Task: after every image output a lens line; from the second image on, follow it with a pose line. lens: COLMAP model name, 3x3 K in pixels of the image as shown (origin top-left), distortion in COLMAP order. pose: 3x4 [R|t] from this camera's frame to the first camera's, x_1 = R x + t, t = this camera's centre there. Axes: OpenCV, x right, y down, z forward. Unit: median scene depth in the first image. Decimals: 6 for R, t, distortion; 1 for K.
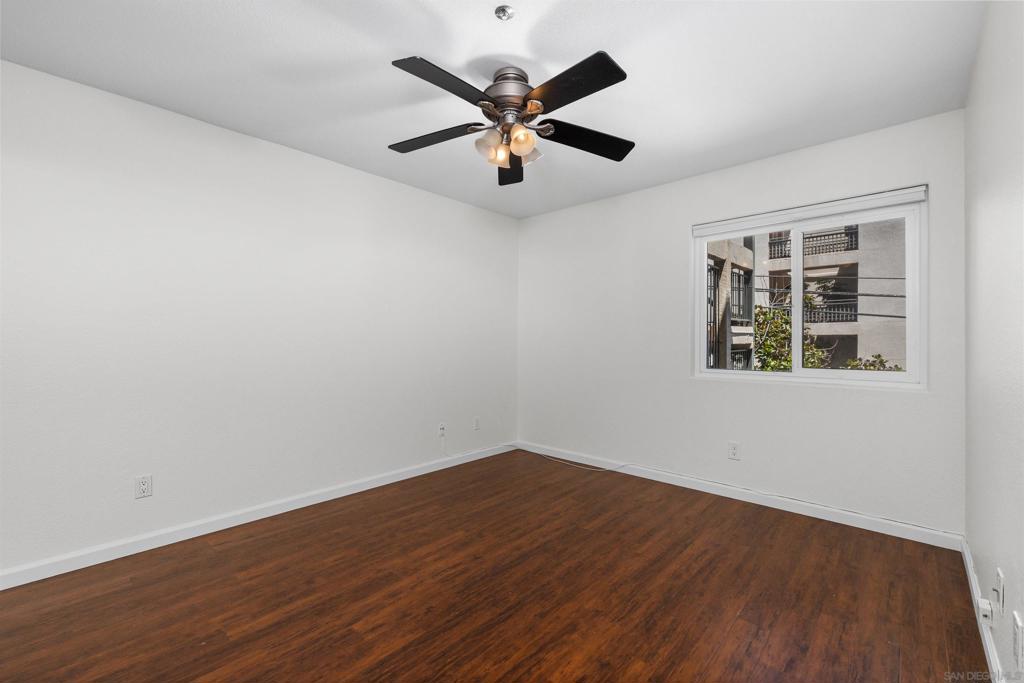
lens RADIAL K [[431.3, 0, 526.2], [0, 431.3, 339.3], [0, 0, 1]] dist [-0.001334, -0.000205]
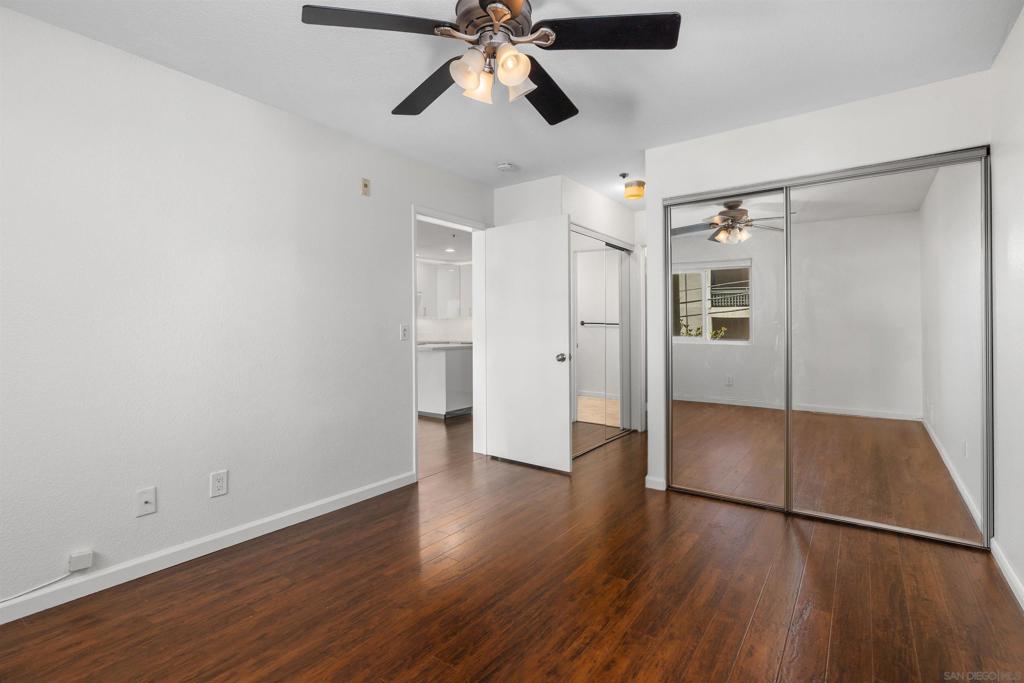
lens RADIAL K [[484.9, 0, 507.4], [0, 484.9, 325.1], [0, 0, 1]] dist [-0.001107, -0.000067]
pose [[-0.997416, -0.000038, -0.071840, 0.003973], [0.000240, 0.999993, -0.003855, -0.001264], [0.071840, -0.003862, -0.997409, 1.683482]]
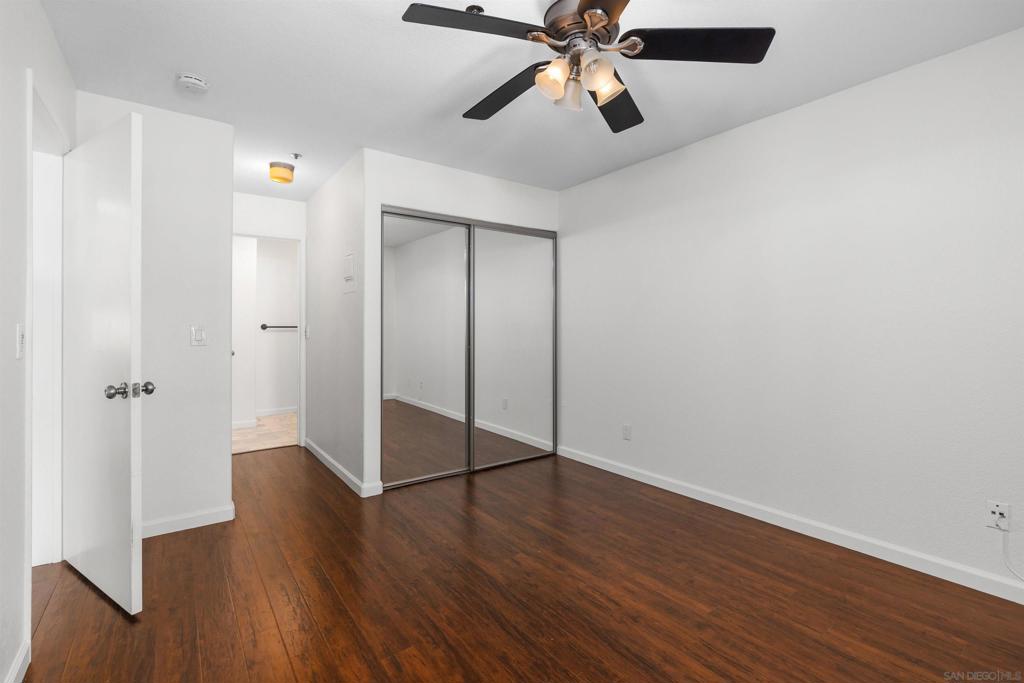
lens RADIAL K [[466.3, 0, 509.1], [0, 466.3, 331.1], [0, 0, 1]] dist [-0.000323, 0.000177]
pose [[-0.220845, -0.000032, -0.975309, 0.725950], [0.002102, 0.999998, -0.000509, 0.000014], [0.975307, -0.002163, -0.220845, 0.953264]]
